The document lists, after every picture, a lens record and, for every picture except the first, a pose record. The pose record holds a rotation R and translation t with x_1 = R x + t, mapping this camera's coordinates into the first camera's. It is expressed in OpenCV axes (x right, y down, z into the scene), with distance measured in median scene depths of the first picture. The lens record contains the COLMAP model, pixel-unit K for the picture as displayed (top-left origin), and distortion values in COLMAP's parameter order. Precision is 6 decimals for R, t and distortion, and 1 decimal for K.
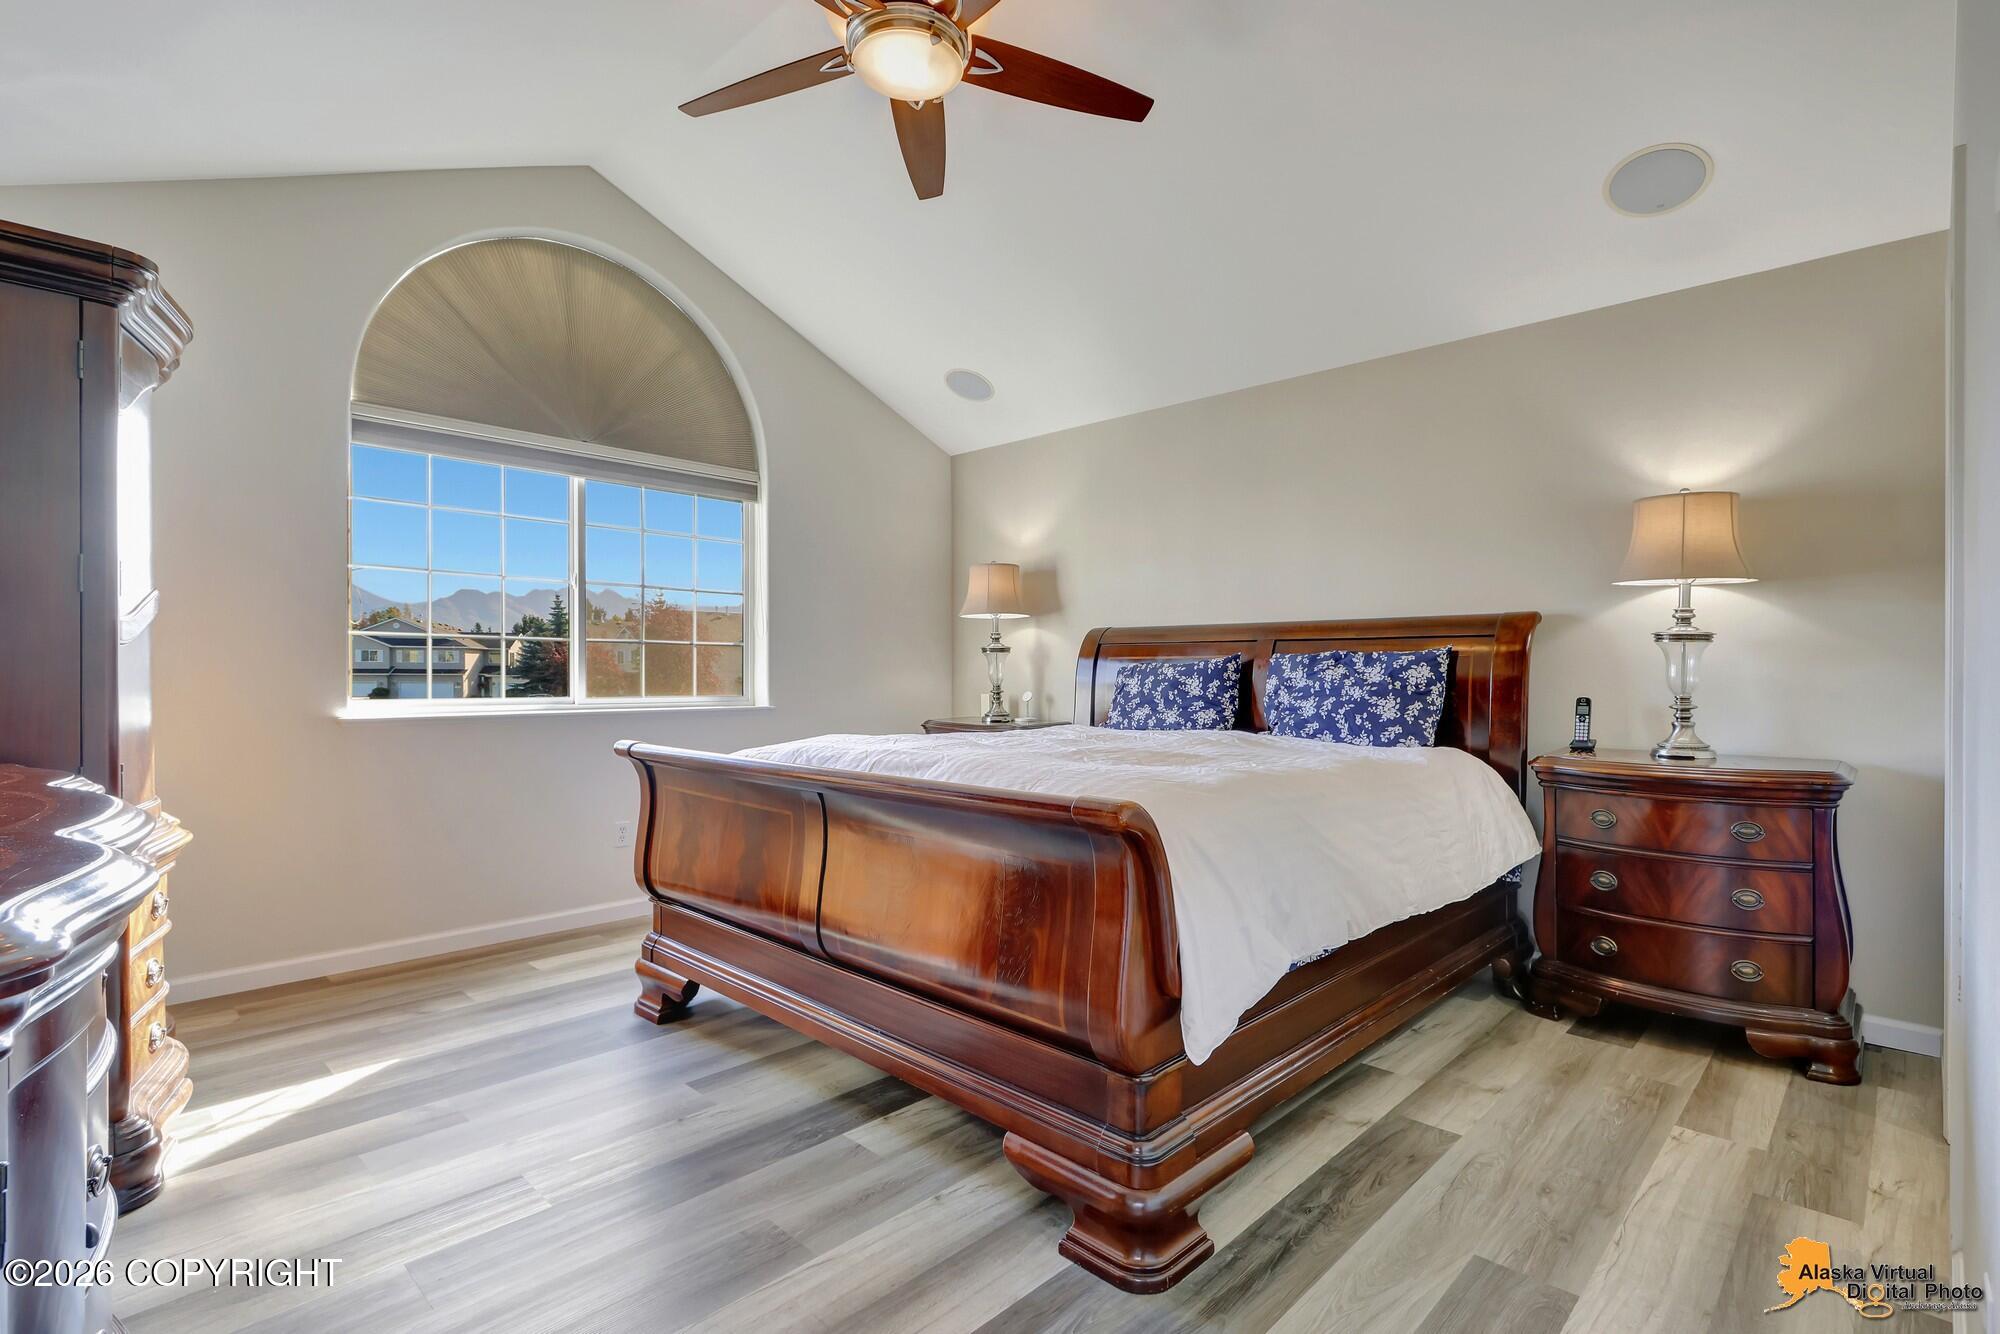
lens RADIAL K [[951.2, 0, 1006.6], [0, 951.2, 663.0], [0, 0, 1]] dist [0.012238, -0.005211]
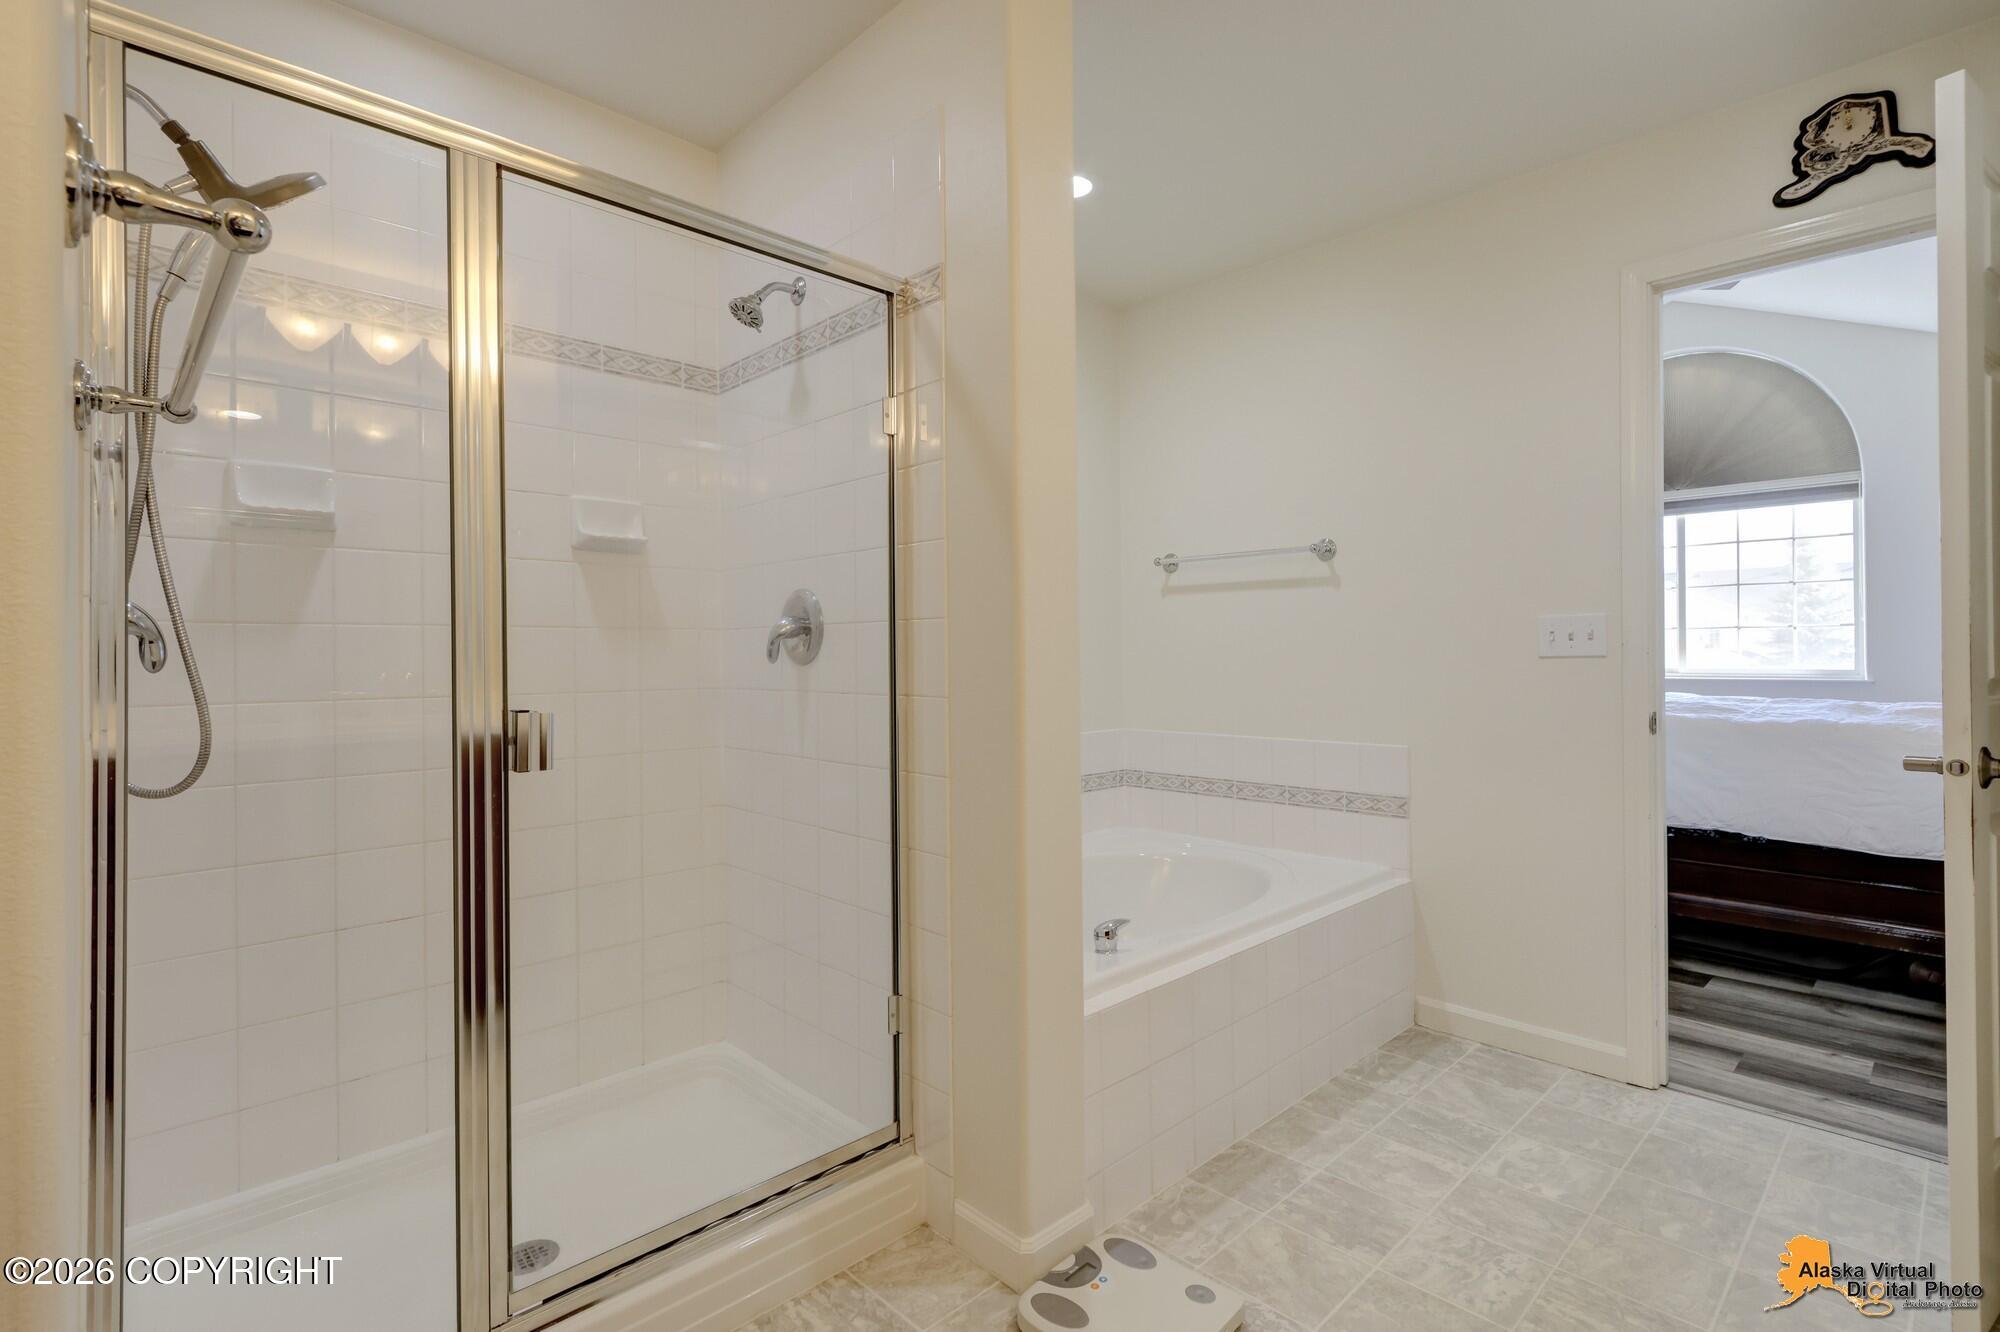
lens RADIAL K [[951.2, 0, 1008.0], [0, 951.2, 650.7], [0, 0, 1]] dist [0.012238, -0.005211]
pose [[-0.014589, -0.000838, -0.999893, 1.739050], [0.005330, 0.999985, -0.000916, 0.011533], [0.999879, -0.005343, -0.014584, 0.033089]]
